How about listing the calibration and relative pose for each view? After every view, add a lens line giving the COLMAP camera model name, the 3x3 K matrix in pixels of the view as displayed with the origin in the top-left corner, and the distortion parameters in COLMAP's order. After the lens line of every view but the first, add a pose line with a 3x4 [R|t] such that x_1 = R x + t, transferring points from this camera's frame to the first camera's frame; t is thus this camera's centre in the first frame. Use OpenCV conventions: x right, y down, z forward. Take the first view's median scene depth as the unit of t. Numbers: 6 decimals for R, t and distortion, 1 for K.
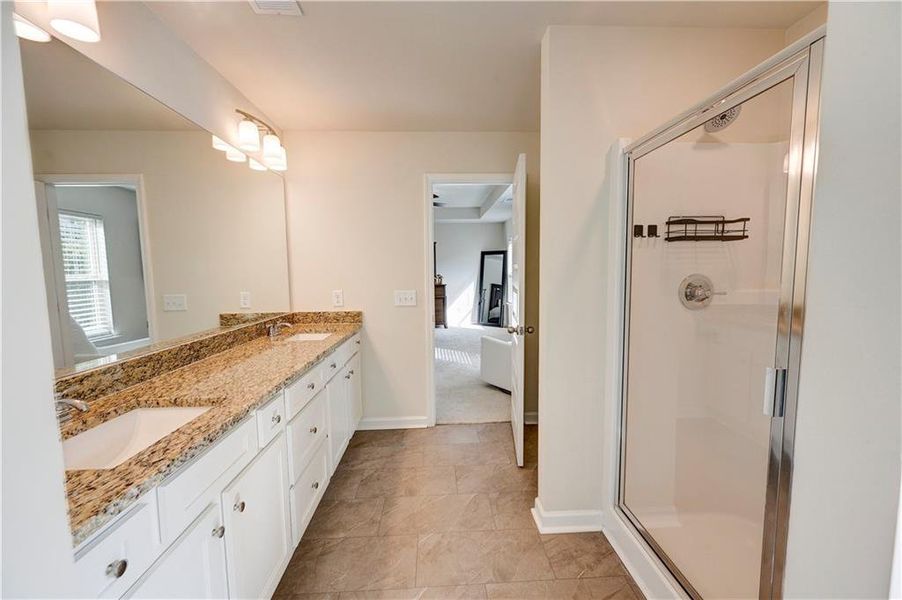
lens RADIAL K [[364.3, 0, 451.2], [0, 364.3, 300.9], [0, 0, 1]] dist [-0.000553, -0.000045]
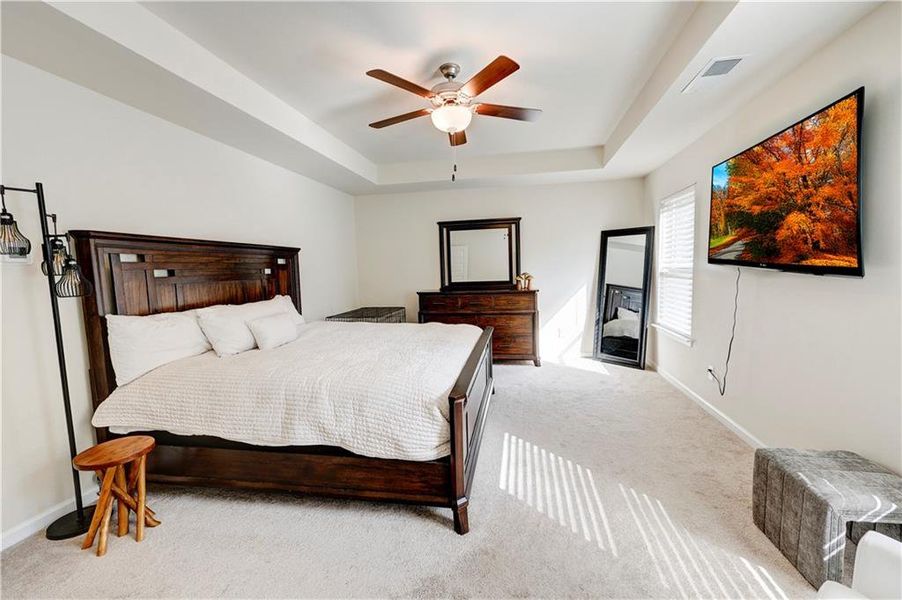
lens RADIAL K [[364.3, 0, 456.2], [0, 364.3, 302.5], [0, 0, 1]] dist [-0.000553, -0.000045]
pose [[0.974055, 0.002918, -0.226295, -0.009451], [0.000158, 0.999908, 0.013573, -0.034348], [0.226313, -0.013257, 0.973964, 0.421591]]
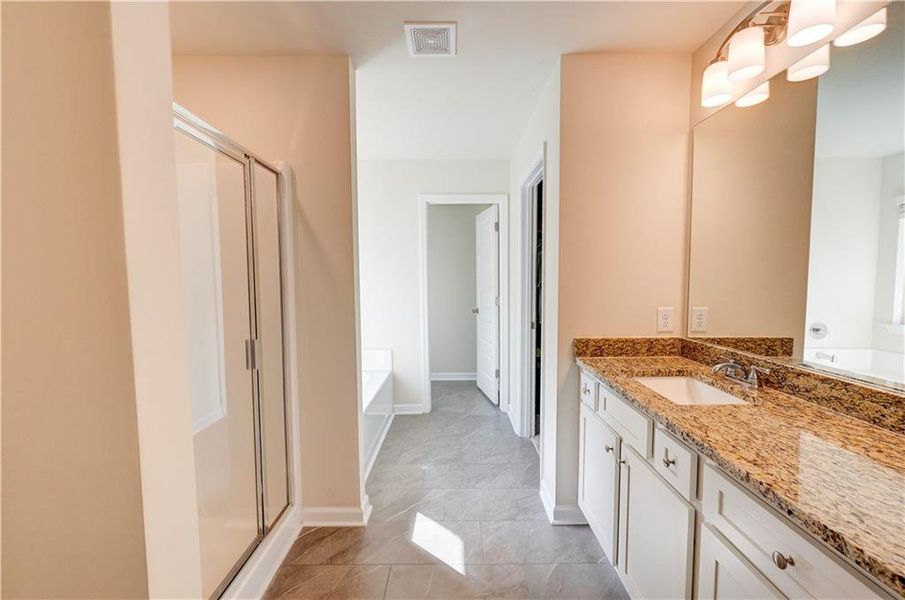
lens RADIAL K [[365.5, 0, 451.8], [0, 365.5, 299.9], [0, 0, 1]] dist [-0.000553, -0.000045]
pose [[-0.999146, 0.012052, 0.039526, -0.011608], [0.017825, 0.988656, 0.149138, -0.031542], [-0.037280, 0.149715, -0.988026, 0.381327]]
